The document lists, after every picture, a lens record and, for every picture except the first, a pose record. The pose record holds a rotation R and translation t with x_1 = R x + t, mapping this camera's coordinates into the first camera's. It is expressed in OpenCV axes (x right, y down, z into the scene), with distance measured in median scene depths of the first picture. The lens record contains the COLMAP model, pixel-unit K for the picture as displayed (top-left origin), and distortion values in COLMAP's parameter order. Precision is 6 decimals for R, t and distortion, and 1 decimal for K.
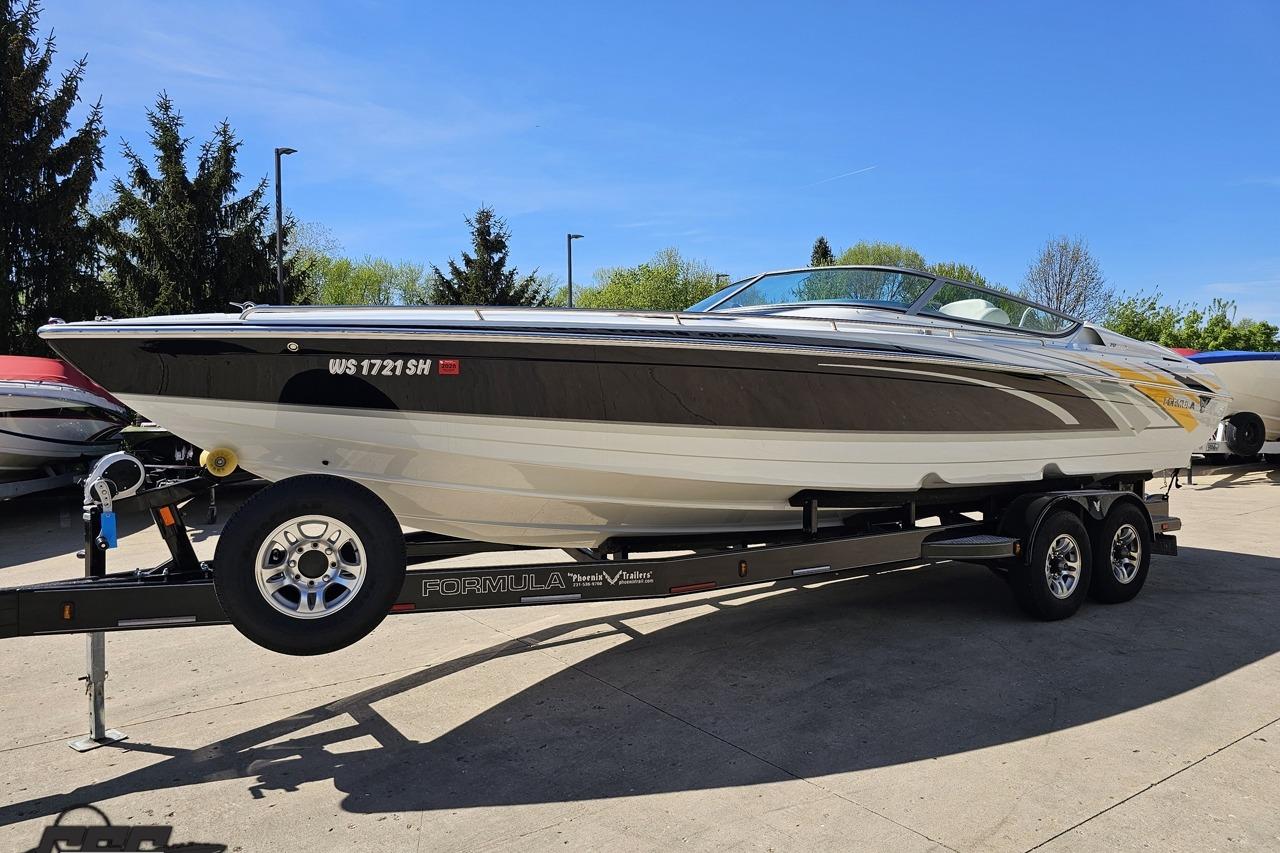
lens RADIAL K [[842.3, 0, 640.0], [0, 842.3, 426.5], [0, 0, 1]] dist [0.077429, -0.069103]
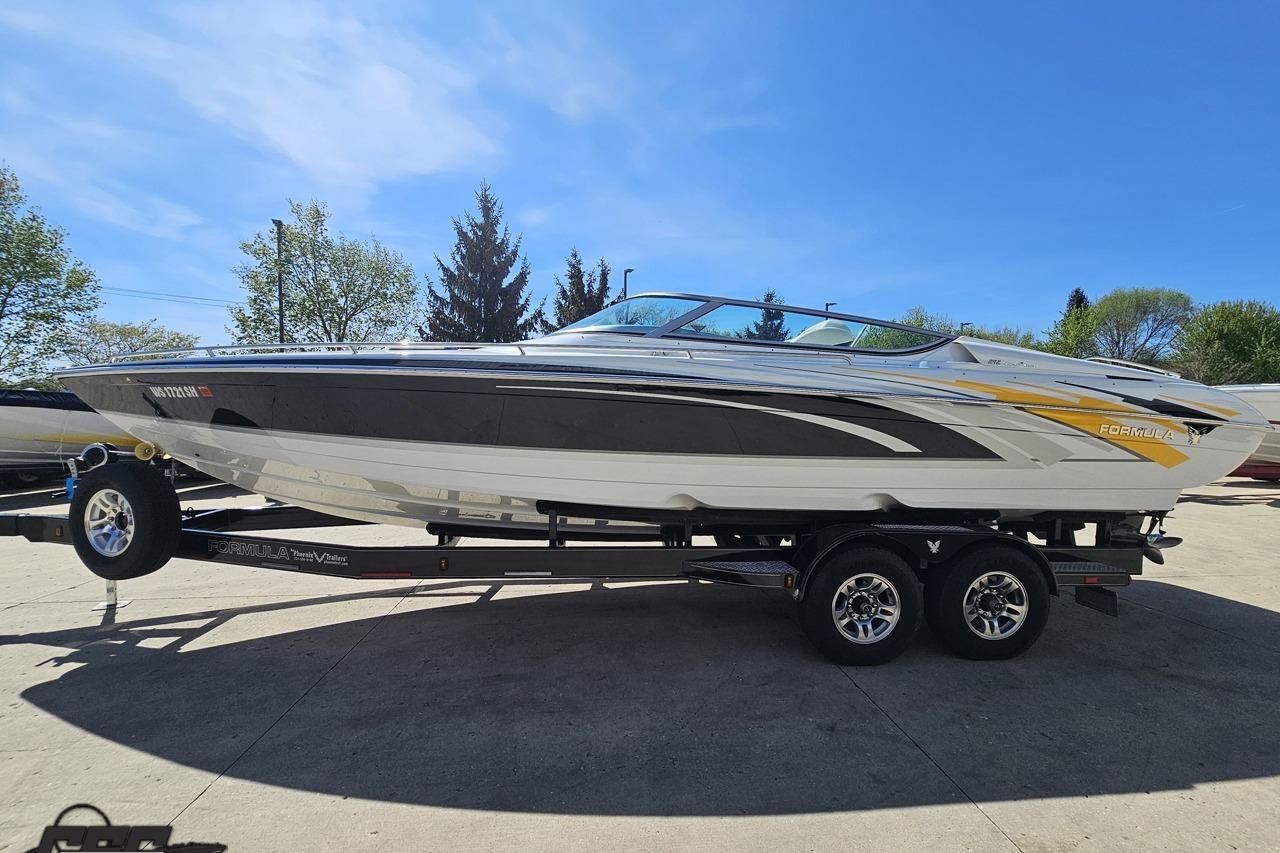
lens RADIAL K [[522.1, 0, 637.8], [0, 522.1, 435.2], [0, 0, 1]] dist [-0.002941, 0.000292]
pose [[0.869089, 0.031686, -0.493640, 0.437880], [-0.028902, 0.999494, 0.013273, -0.015861], [0.493811, 0.002732, 0.869565, 0.319151]]
